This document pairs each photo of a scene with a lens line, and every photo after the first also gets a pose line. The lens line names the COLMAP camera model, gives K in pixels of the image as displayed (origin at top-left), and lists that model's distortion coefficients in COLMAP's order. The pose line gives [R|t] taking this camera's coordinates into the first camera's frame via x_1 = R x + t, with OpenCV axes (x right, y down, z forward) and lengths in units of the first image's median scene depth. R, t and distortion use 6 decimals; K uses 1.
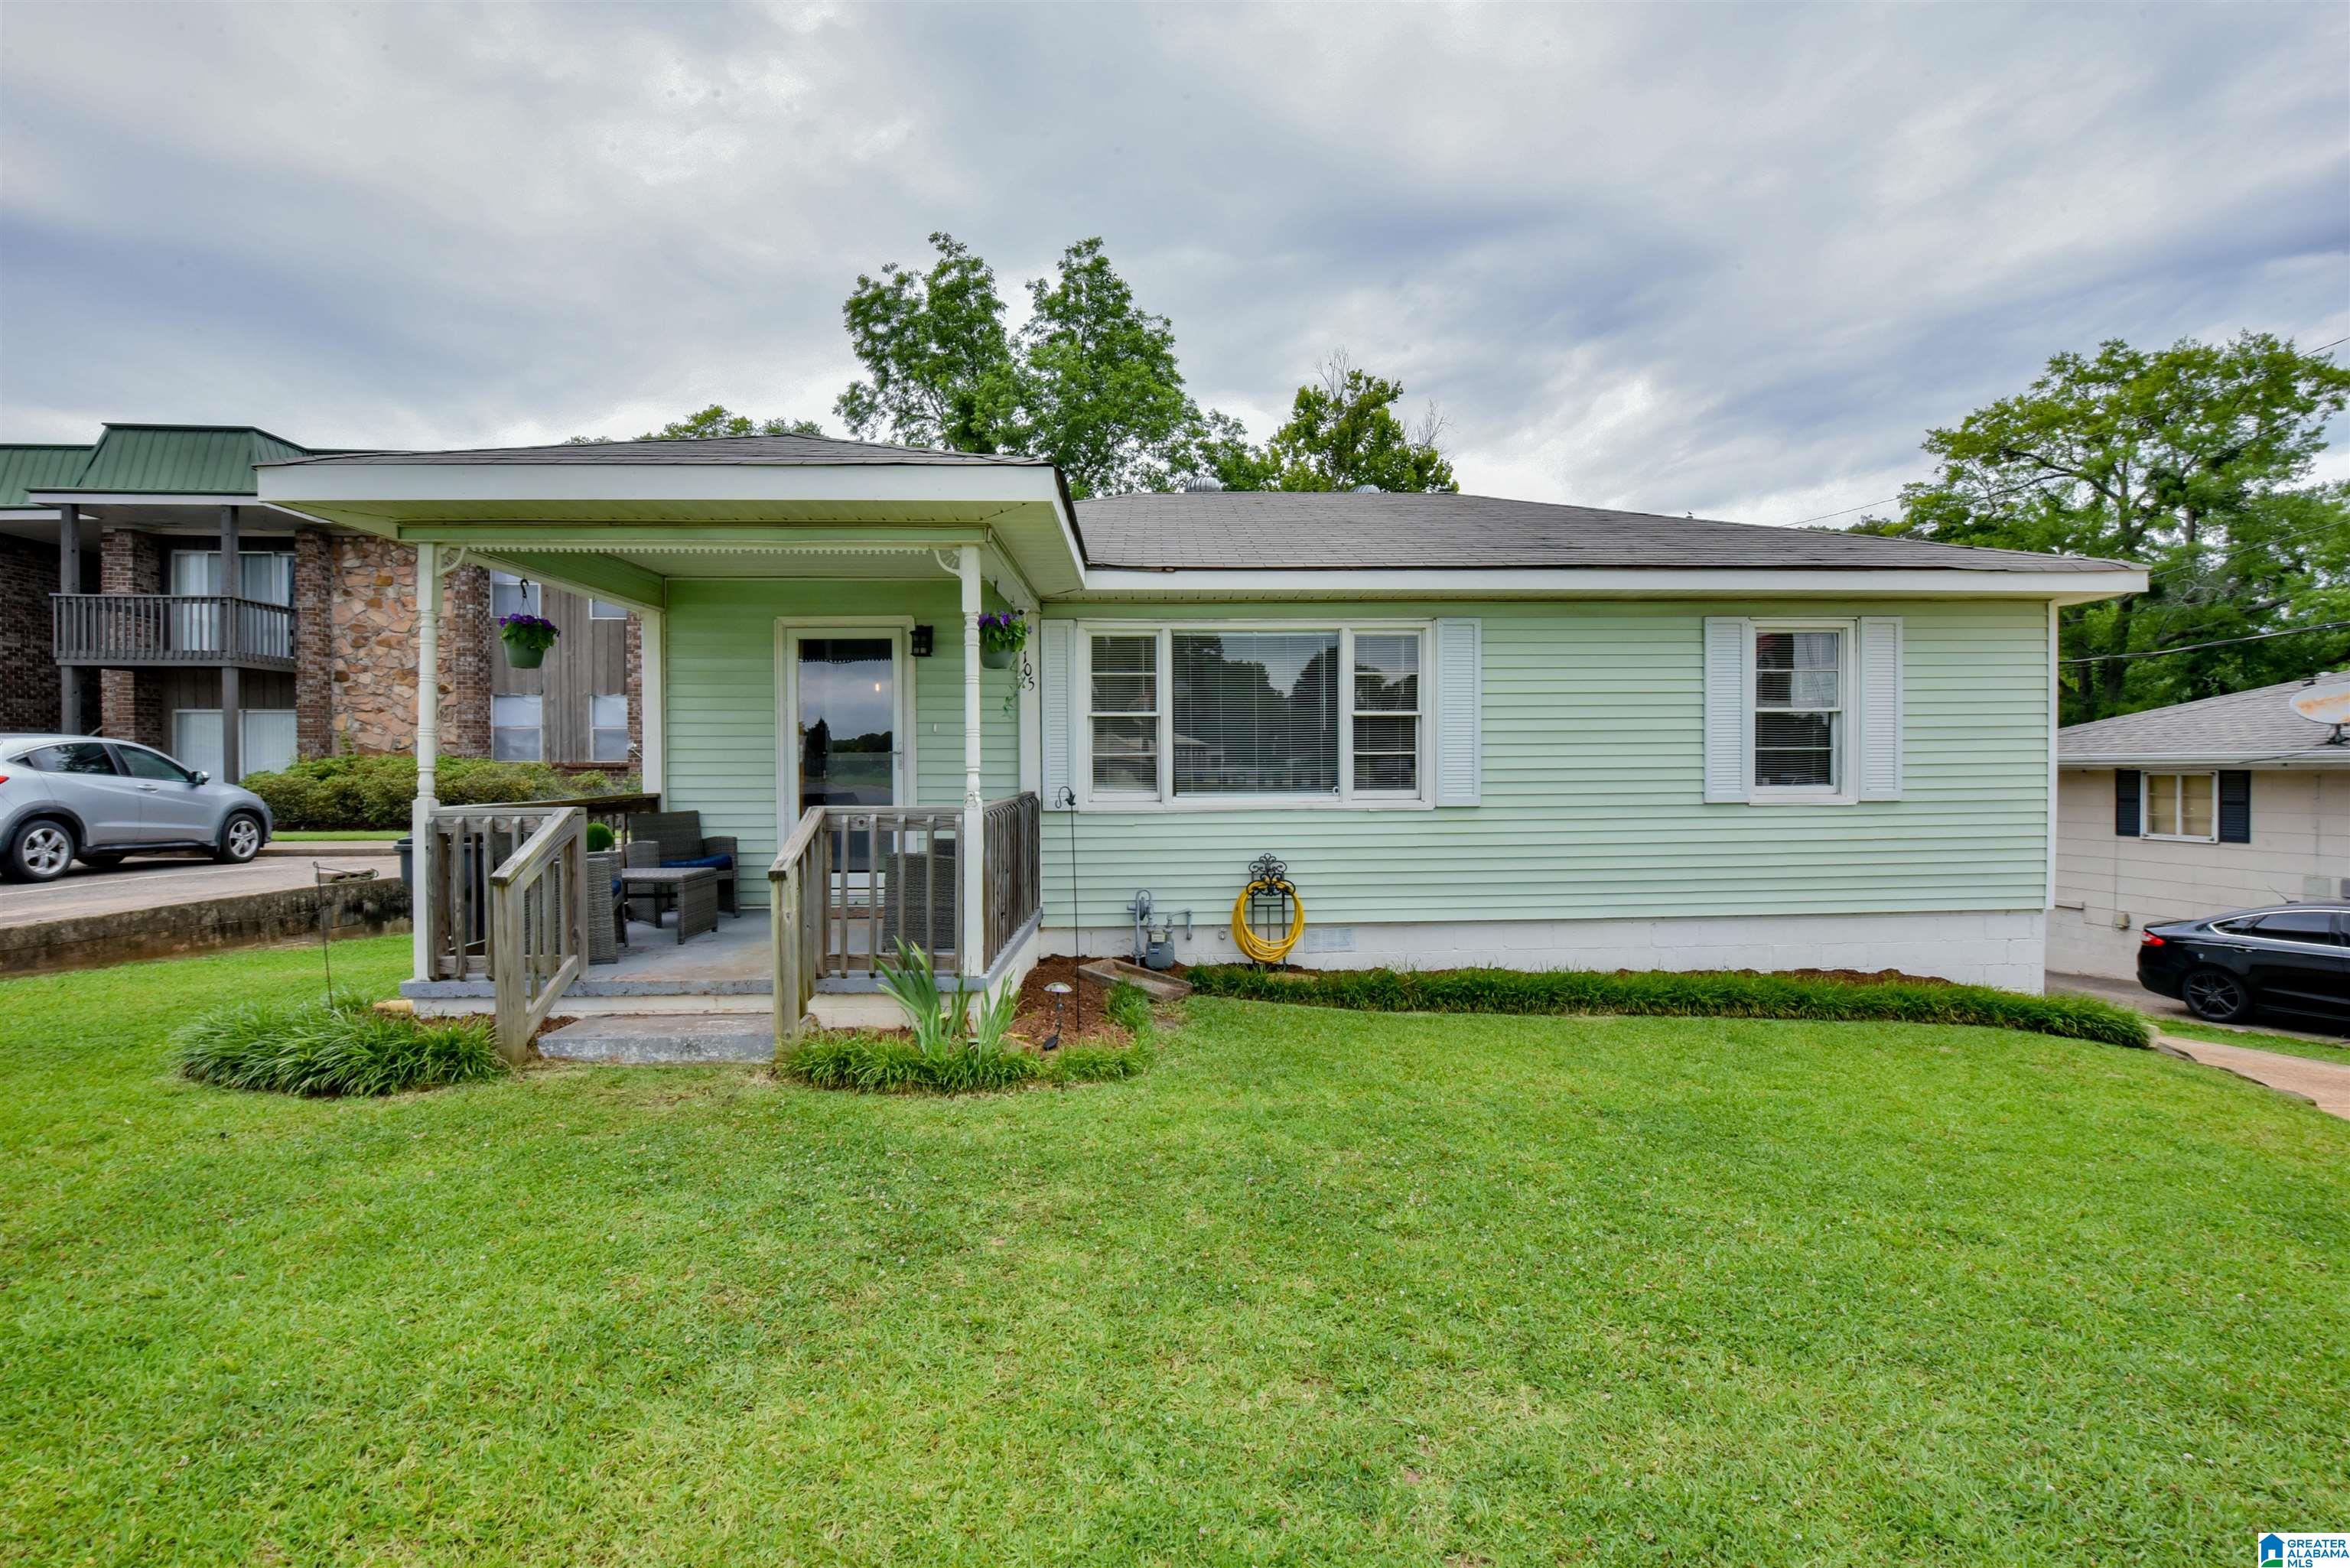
lens RADIAL K [[935.0, 0, 1175.0], [0, 935.0, 784.0], [0, 0, 1]] dist [-0.010674, -0.001075]
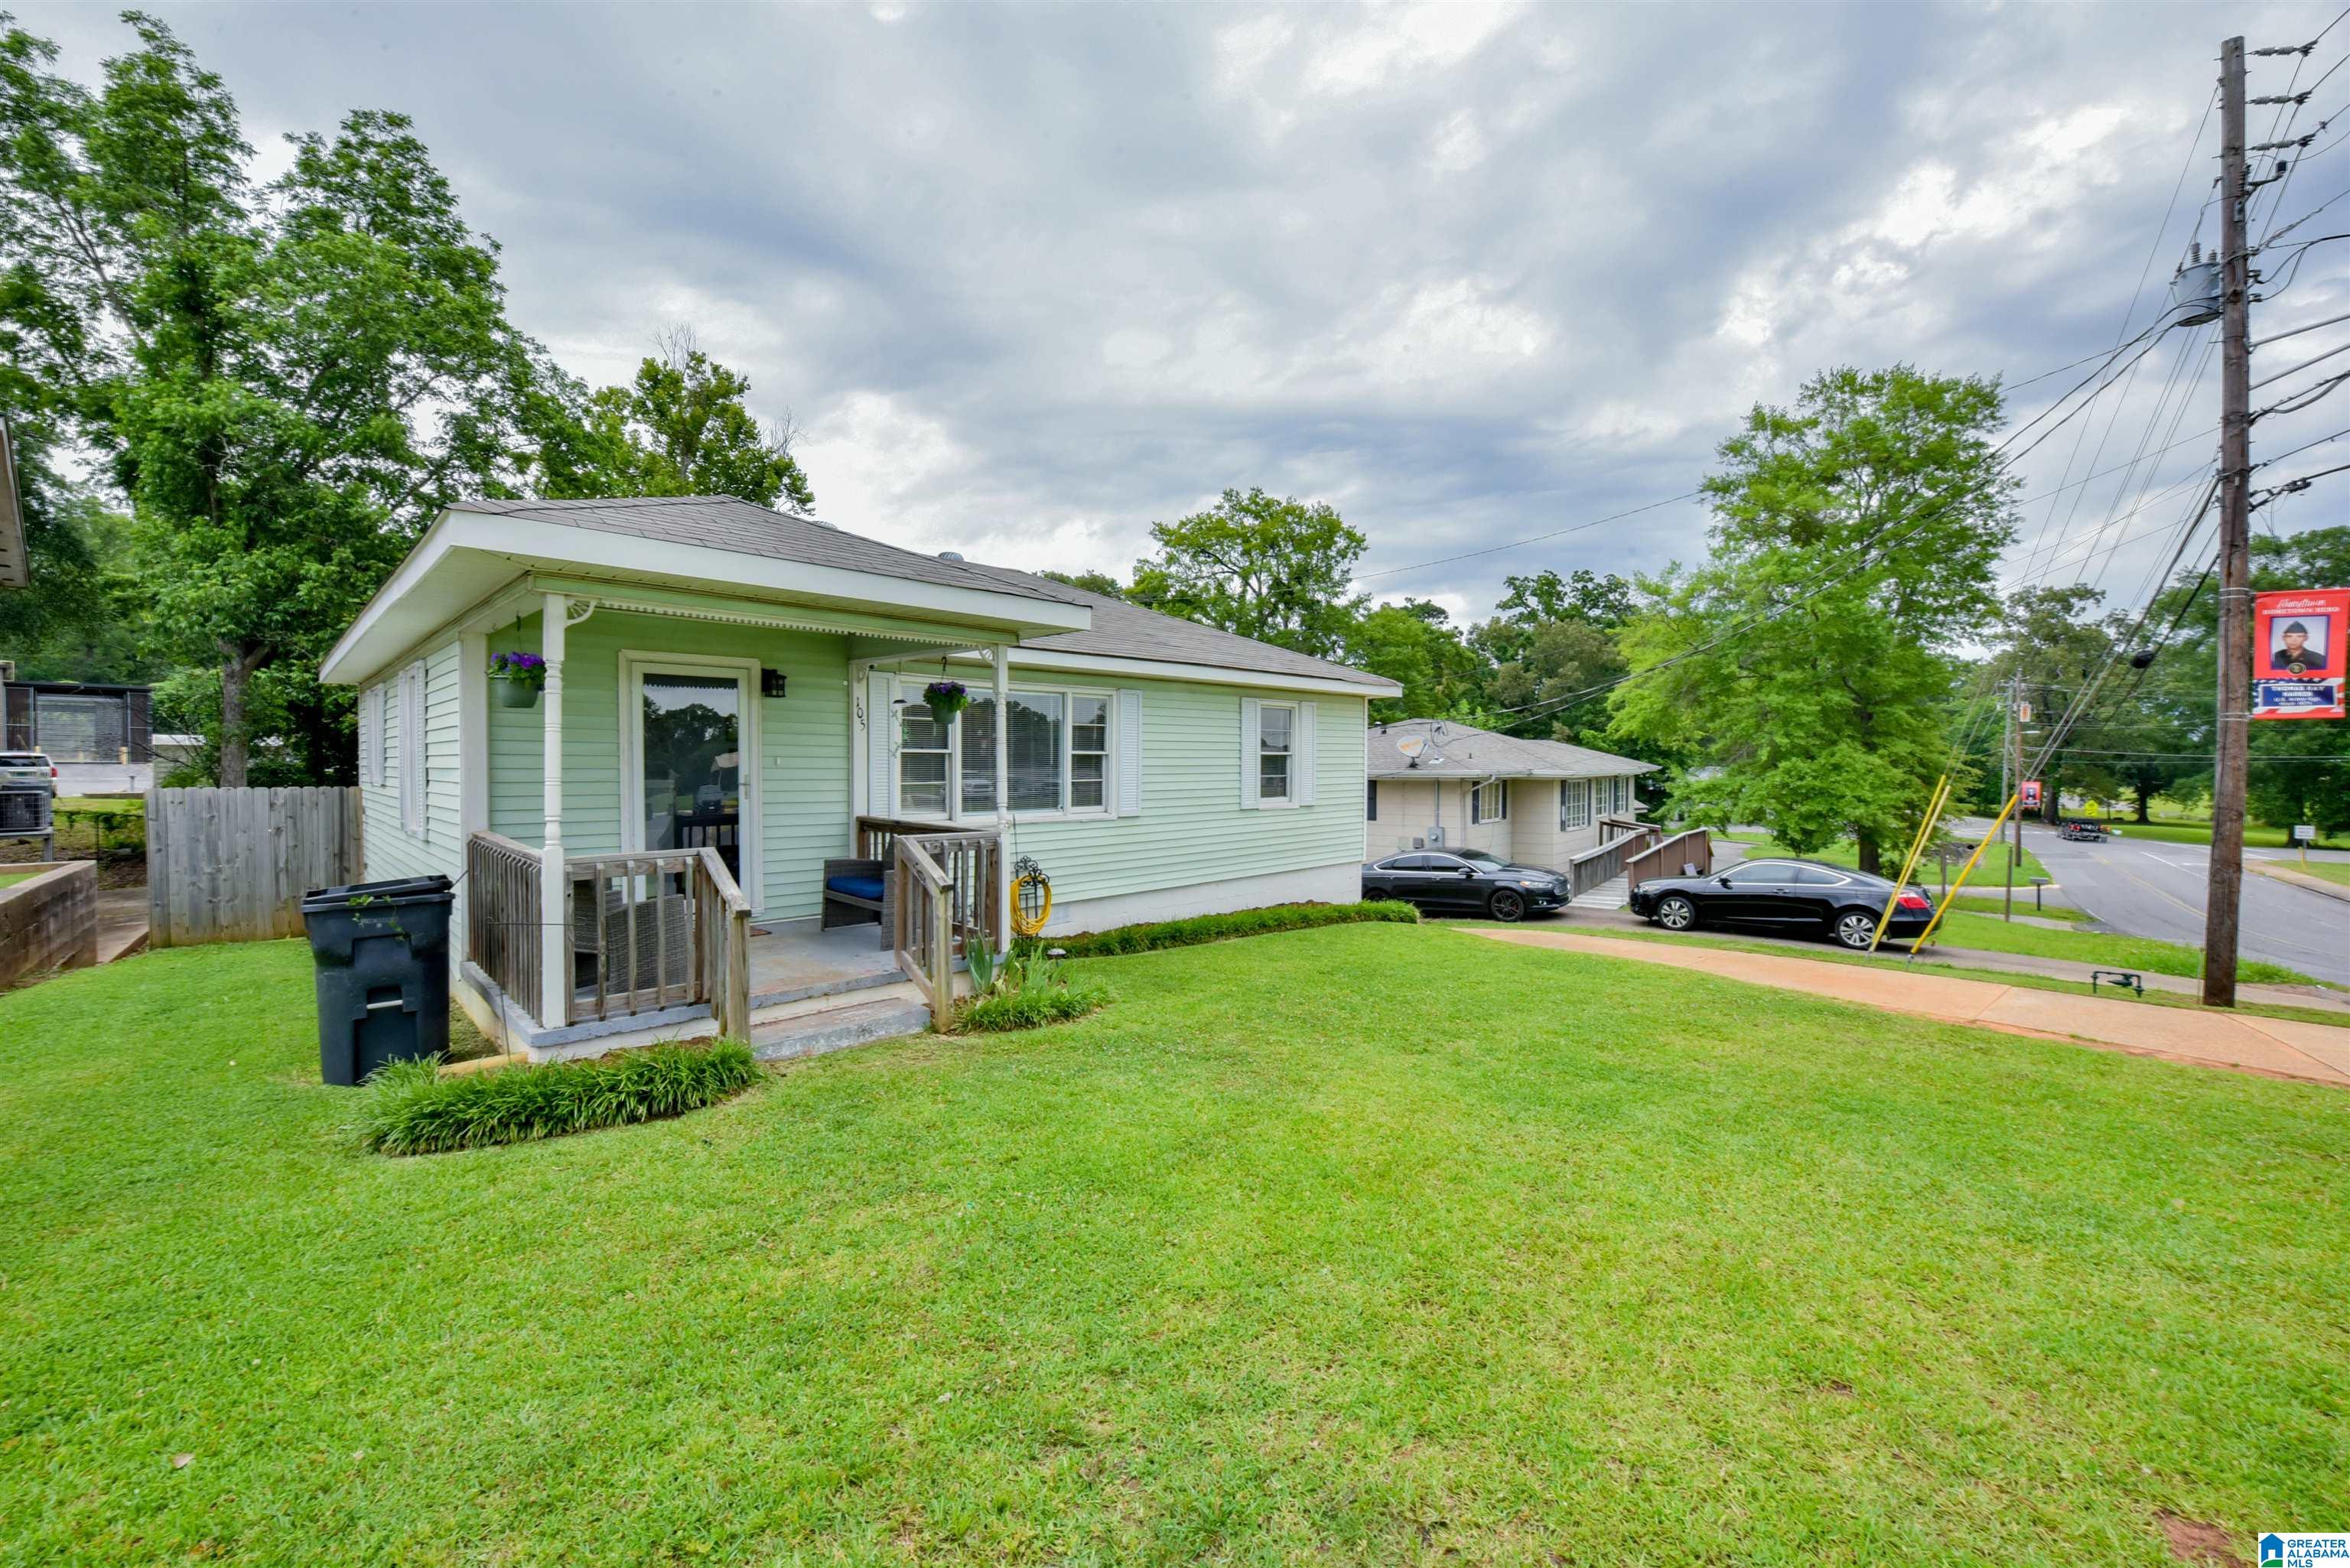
lens RADIAL K [[935.0, 0, 1175.0], [0, 935.0, 784.0], [0, 0, 1]] dist [-0.010674, -0.001075]
pose [[0.733016, -0.008451, 0.680159, -0.137879], [0.007982, 0.999961, 0.003822, -0.006829], [-0.680165, 0.002628, 0.733055, -0.028627]]
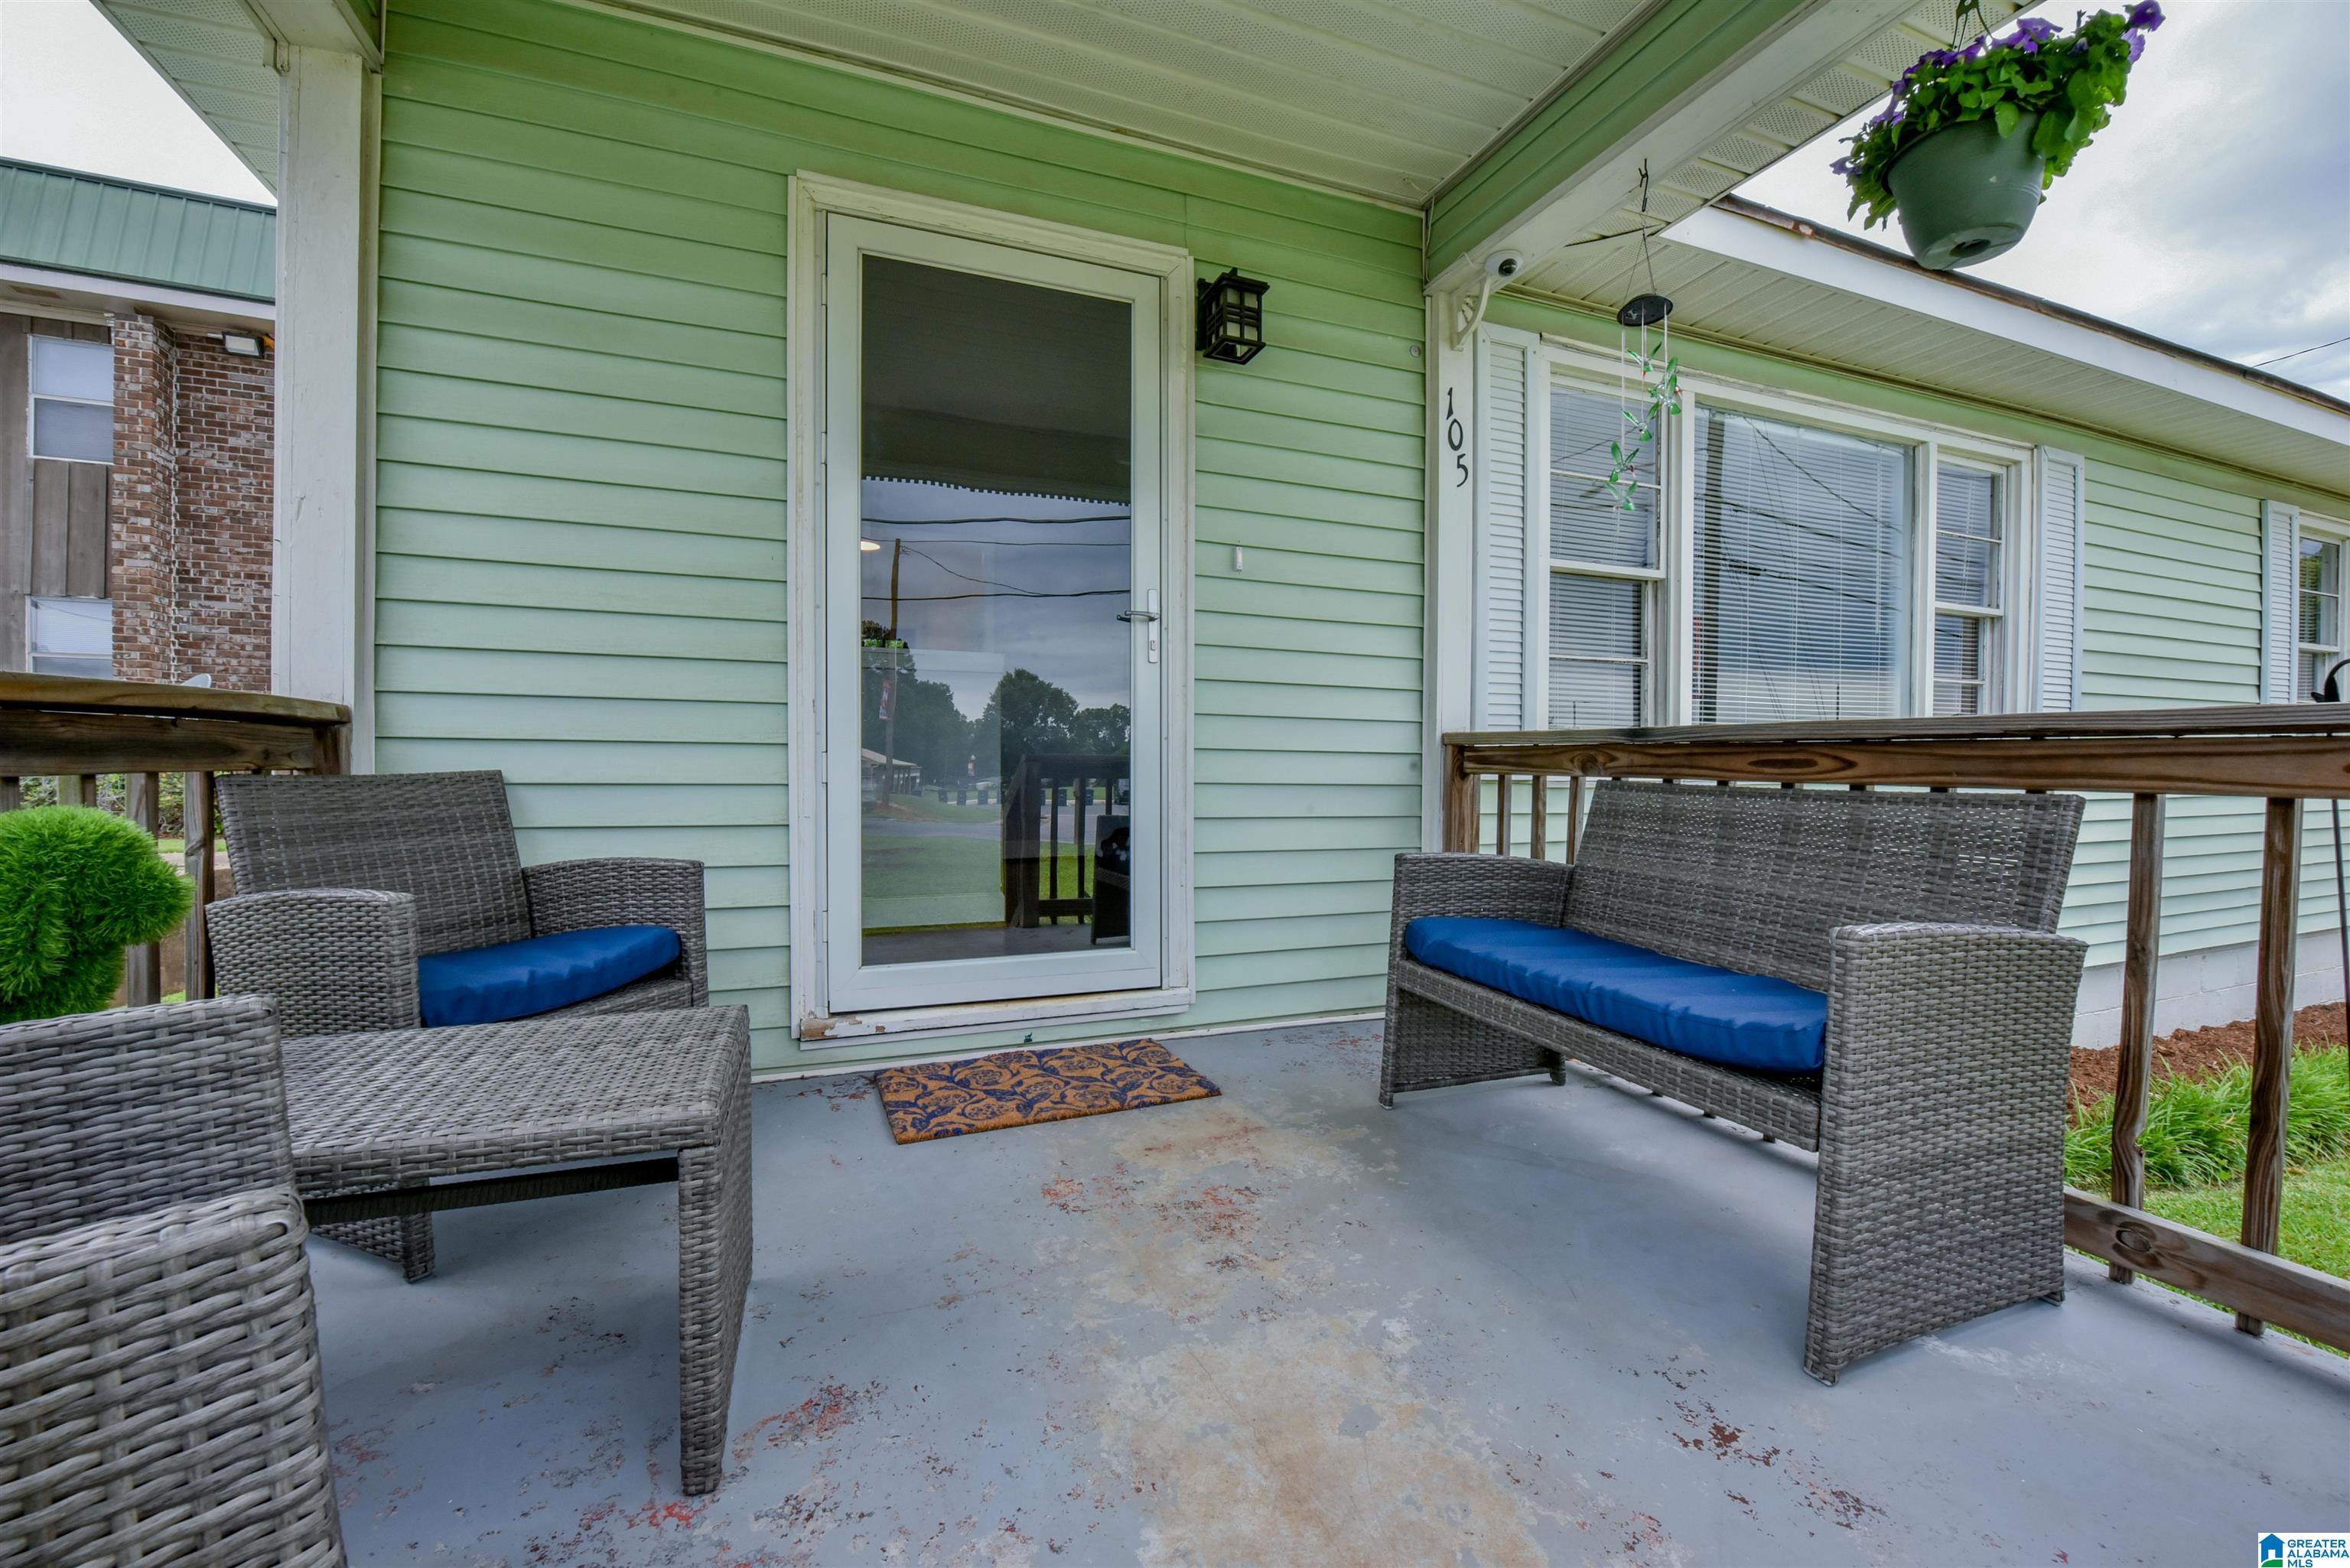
lens RADIAL K [[941.1, 0, 1175.0], [0, 941.1, 784.0], [0, 0, 1]] dist [0.021716, -0.020642]
pose [[0.944035, 0.003830, 0.329824, -0.084400], [0.004886, 0.999660, -0.025593, 0.008462], [-0.329810, 0.025772, 0.943695, 0.133954]]
